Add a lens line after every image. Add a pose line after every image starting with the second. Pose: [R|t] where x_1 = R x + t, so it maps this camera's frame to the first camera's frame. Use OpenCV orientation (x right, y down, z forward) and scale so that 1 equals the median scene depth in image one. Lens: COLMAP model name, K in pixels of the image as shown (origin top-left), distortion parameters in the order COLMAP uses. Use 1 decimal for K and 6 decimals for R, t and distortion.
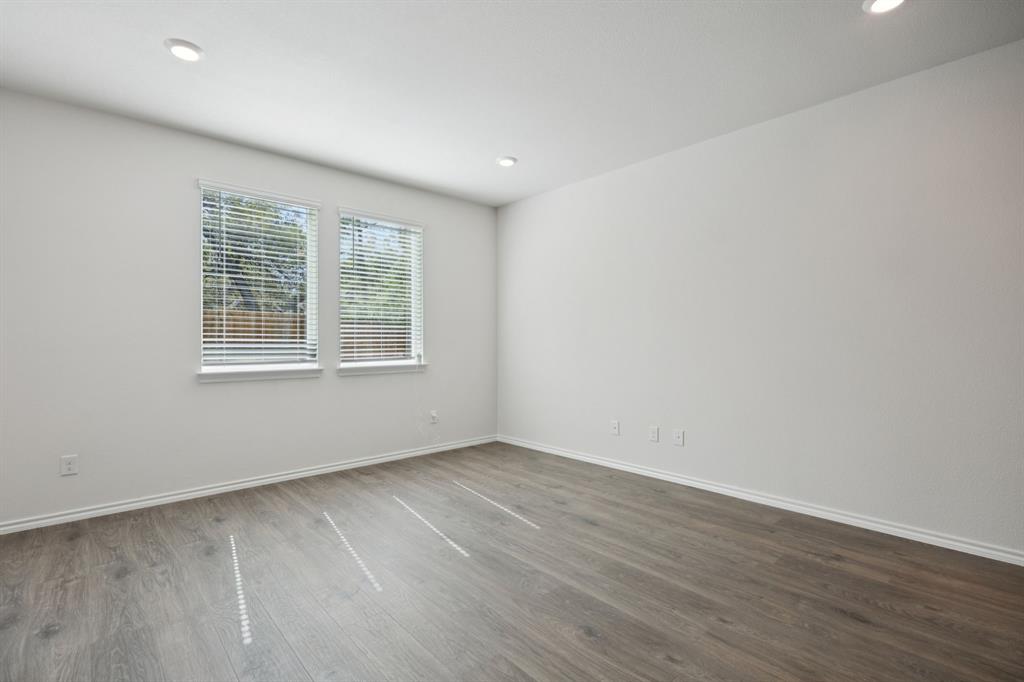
lens RADIAL K [[462.8, 0, 496.2], [0, 462.8, 338.7], [0, 0, 1]] dist [-0.004593, -0.000449]
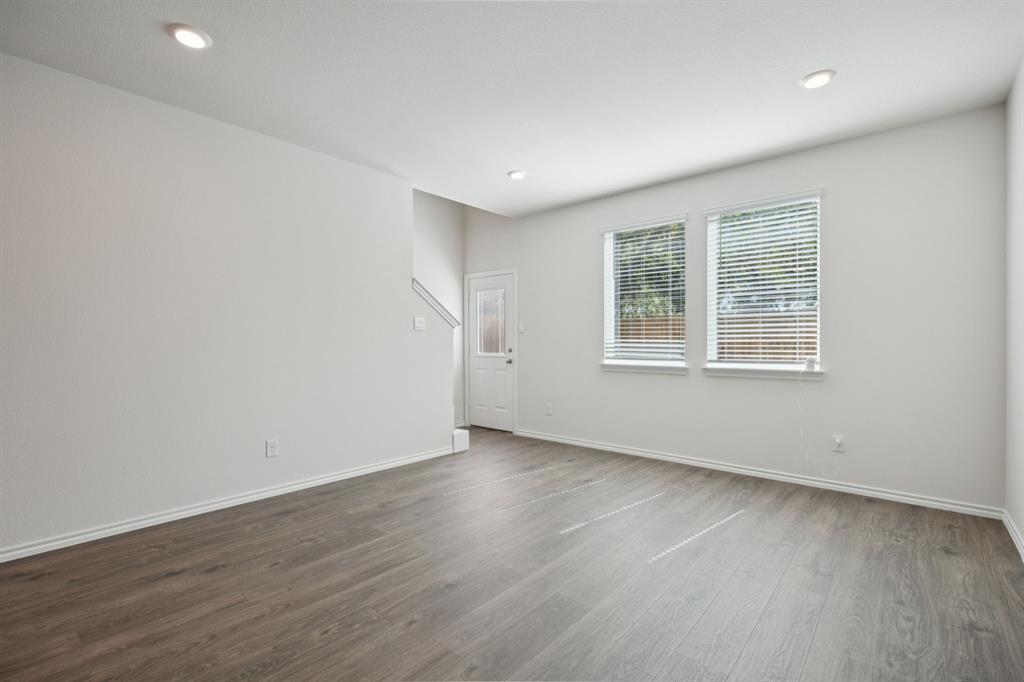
lens RADIAL K [[455.5, 0, 512.0], [0, 455.5, 341.0], [0, 0, 1]] dist [-0.003149, -0.000435]
pose [[0.132279, -0.001955, -0.991211, 0.631947], [0.004249, 0.999990, -0.001405, 0.003772], [0.991203, -0.004026, 0.132286, 0.461218]]
